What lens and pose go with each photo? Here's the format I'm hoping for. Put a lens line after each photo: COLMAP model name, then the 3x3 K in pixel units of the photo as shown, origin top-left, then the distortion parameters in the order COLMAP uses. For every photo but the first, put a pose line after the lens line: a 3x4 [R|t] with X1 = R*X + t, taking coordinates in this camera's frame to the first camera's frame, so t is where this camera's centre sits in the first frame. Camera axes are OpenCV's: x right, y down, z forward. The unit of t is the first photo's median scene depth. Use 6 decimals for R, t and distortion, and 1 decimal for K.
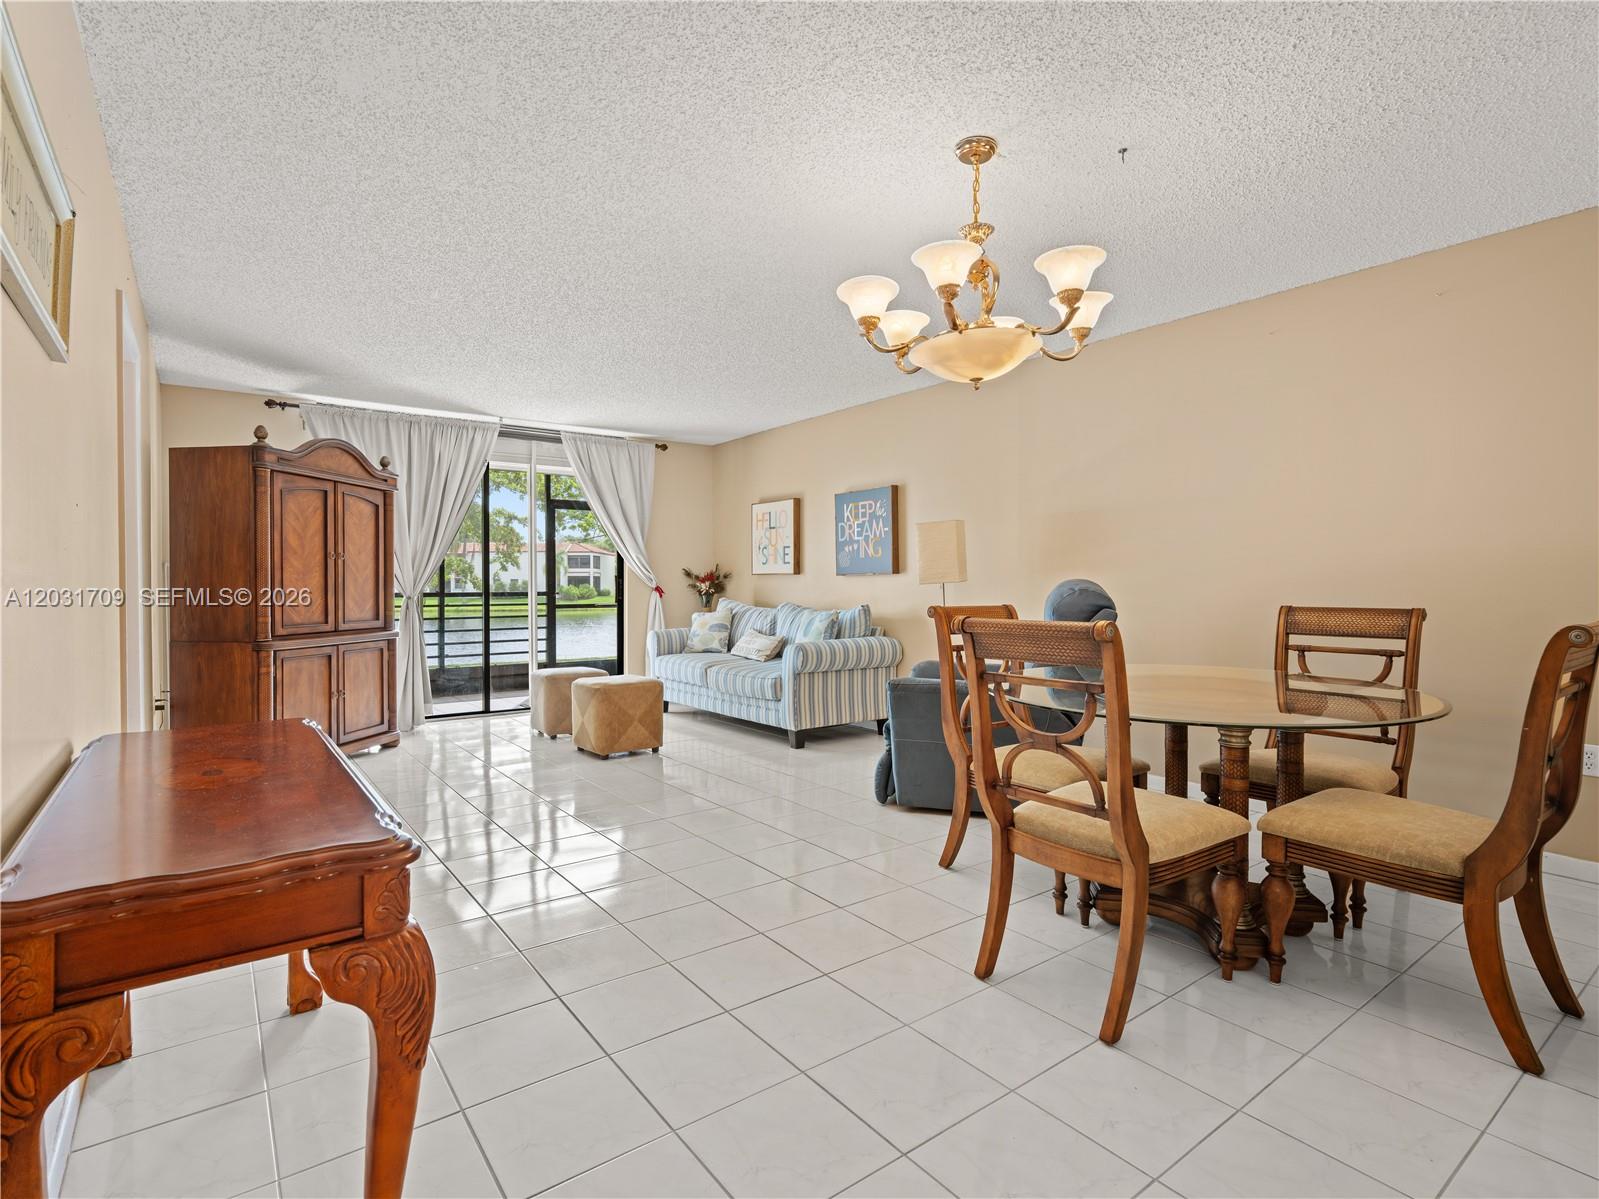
lens RADIAL K [[806.2, 0, 803.9], [0, 806.2, 585.9], [0, 0, 1]] dist [-0.001935, 0.005920]
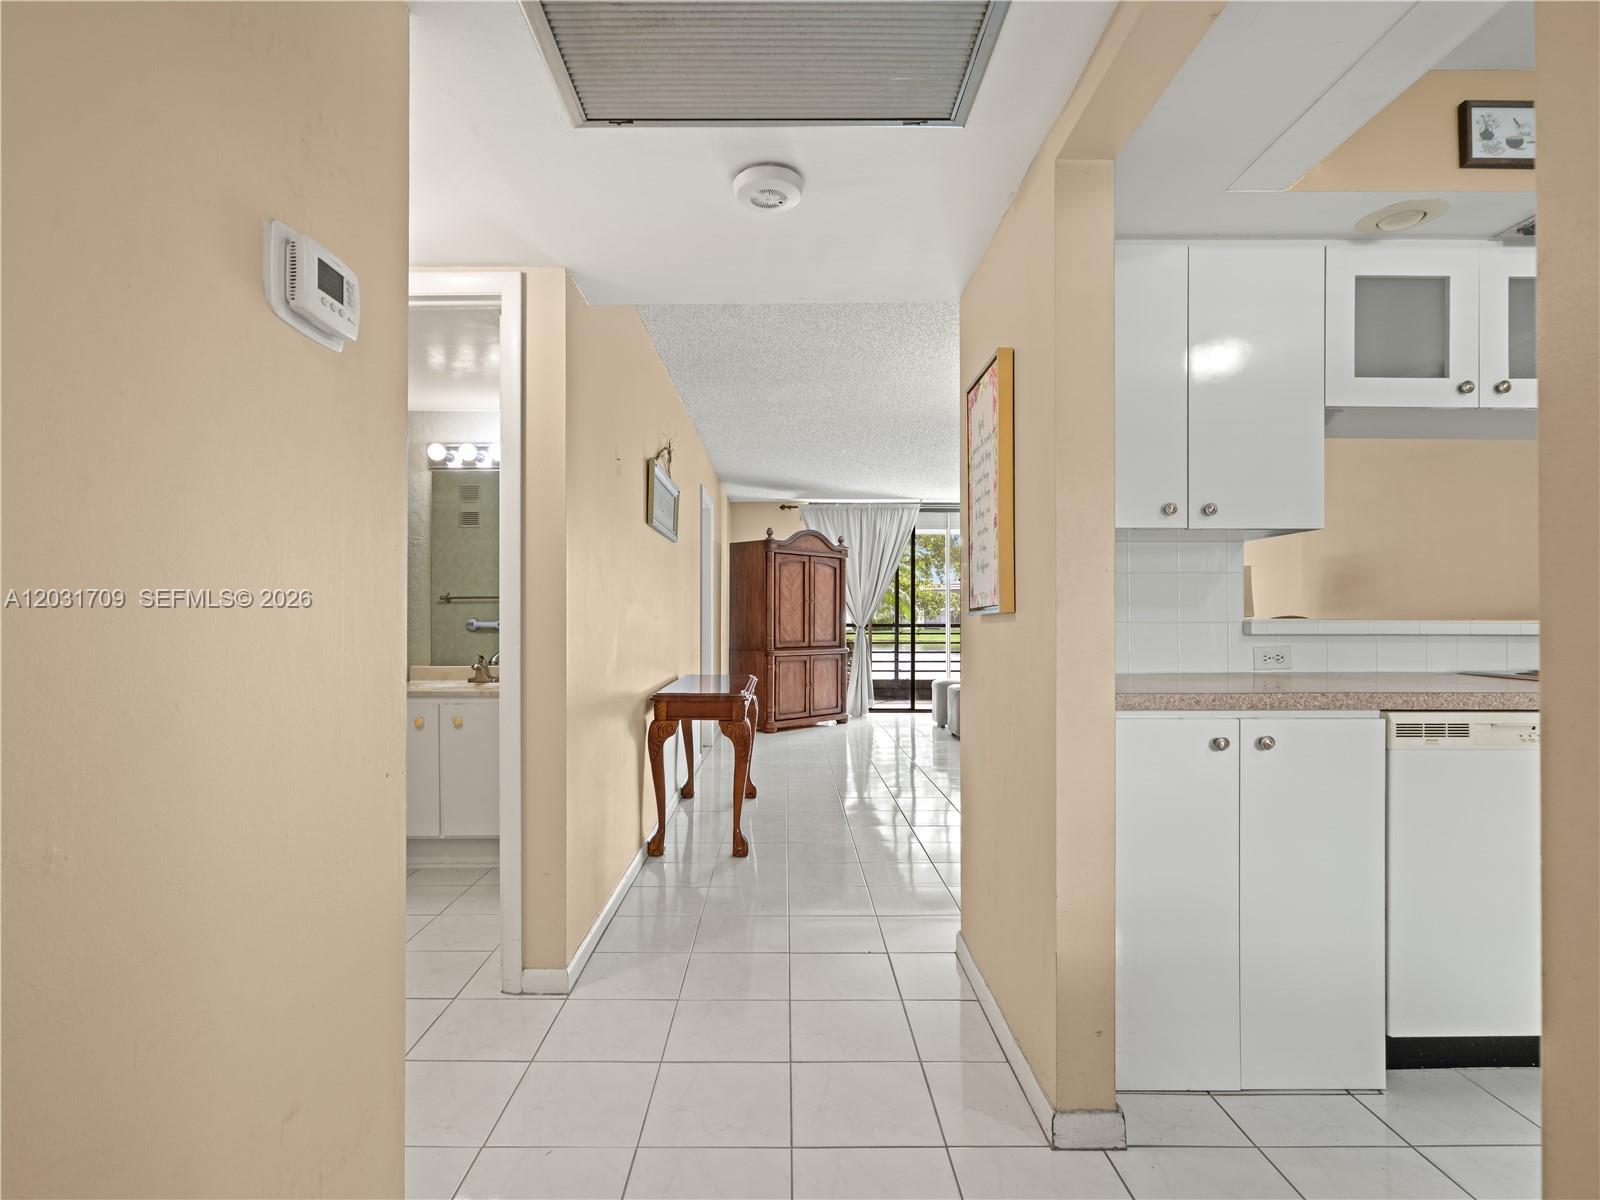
lens RADIAL K [[806.8, 0, 790.8], [0, 806.8, 612.4], [0, 0, 1]] dist [-0.001935, 0.005920]
pose [[0.807391, 0.001892, -0.590013, 0.344923], [-0.007423, 0.999948, -0.006950, -0.001971], [0.589969, 0.009991, 0.807364, -0.335606]]
